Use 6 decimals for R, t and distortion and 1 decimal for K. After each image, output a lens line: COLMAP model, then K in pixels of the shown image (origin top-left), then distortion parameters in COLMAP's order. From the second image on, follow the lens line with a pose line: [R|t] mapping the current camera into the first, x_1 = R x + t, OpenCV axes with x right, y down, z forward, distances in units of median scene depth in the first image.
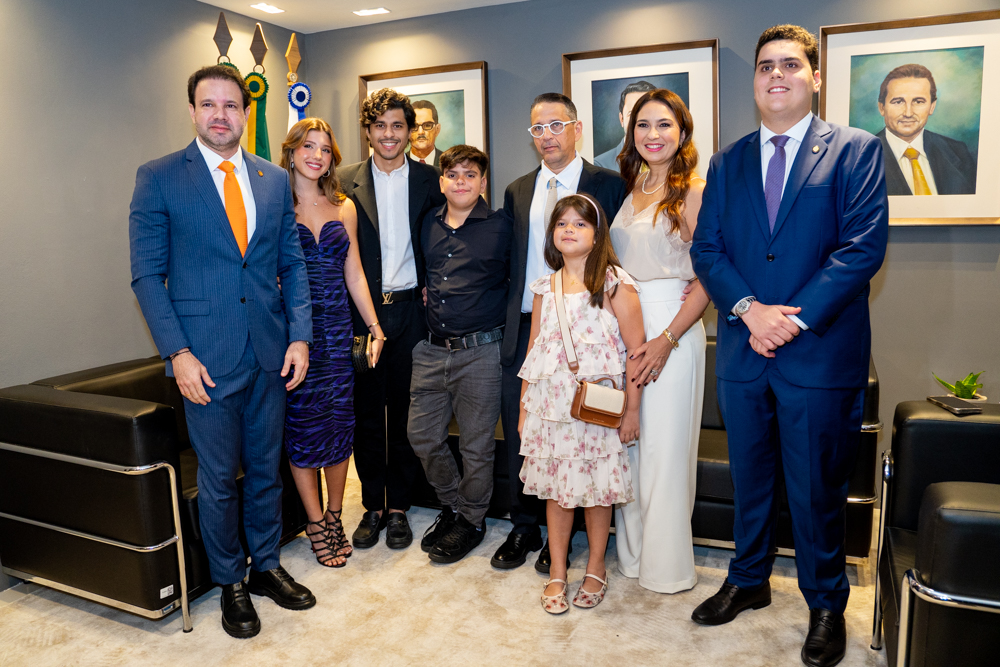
lens RADIAL K [[710.1, 0, 498.9], [0, 710.1, 311.3], [0, 0, 1]] dist [-0.121012, 0.085871]
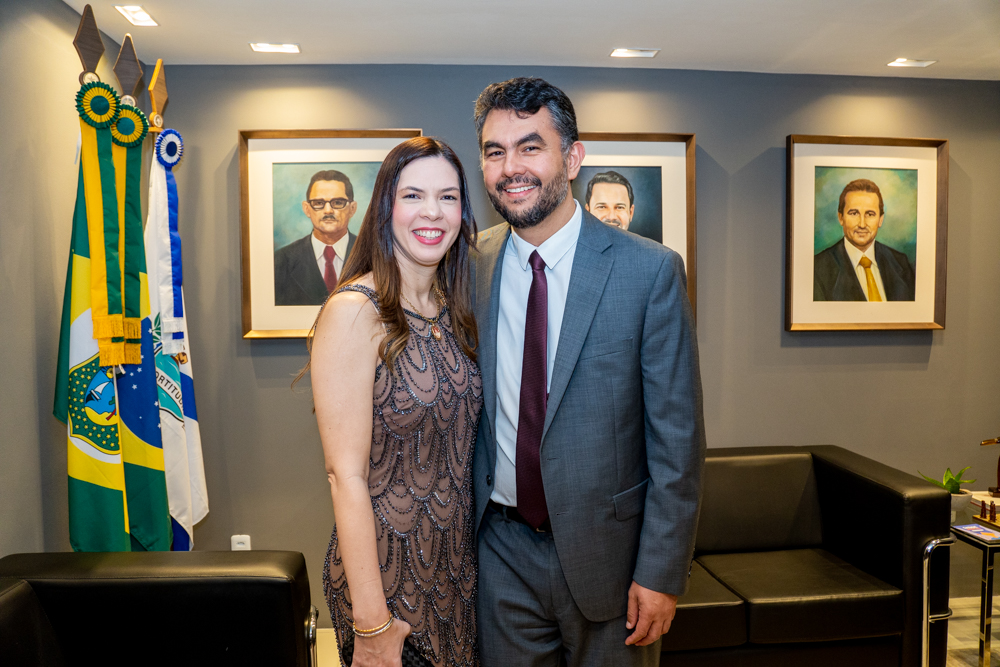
lens RADIAL K [[710.1, 0, 500.0], [0, 710.1, 333.5], [0, 0, 1]] dist [-0.124962, 0.092777]
pose [[0.892914, -0.009042, 0.450136, -0.418950], [0.050156, 0.995573, -0.079493, -0.071780], [-0.447424, 0.093558, 0.889415, 0.350160]]
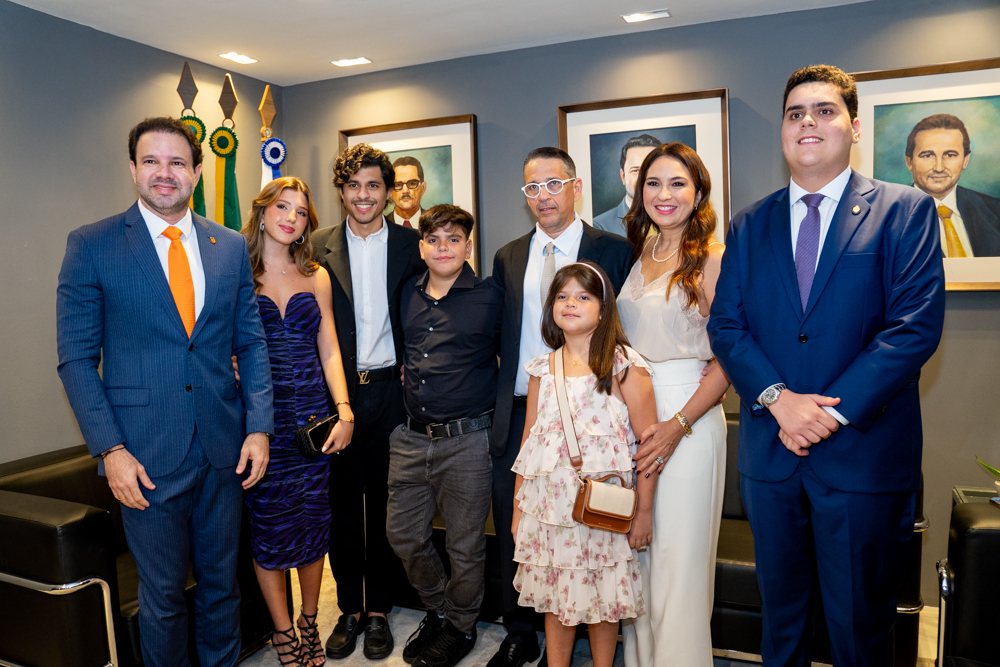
lens RADIAL K [[710.1, 0, 500.0], [0, 710.1, 333.5], [0, 0, 1]] dist [-0.124962, 0.092777]
pose [[0.999957, -0.005207, 0.007658, 0.007724], [0.005565, 0.998857, -0.047471, -0.032680], [-0.007402, 0.047511, 0.998843, 0.118828]]
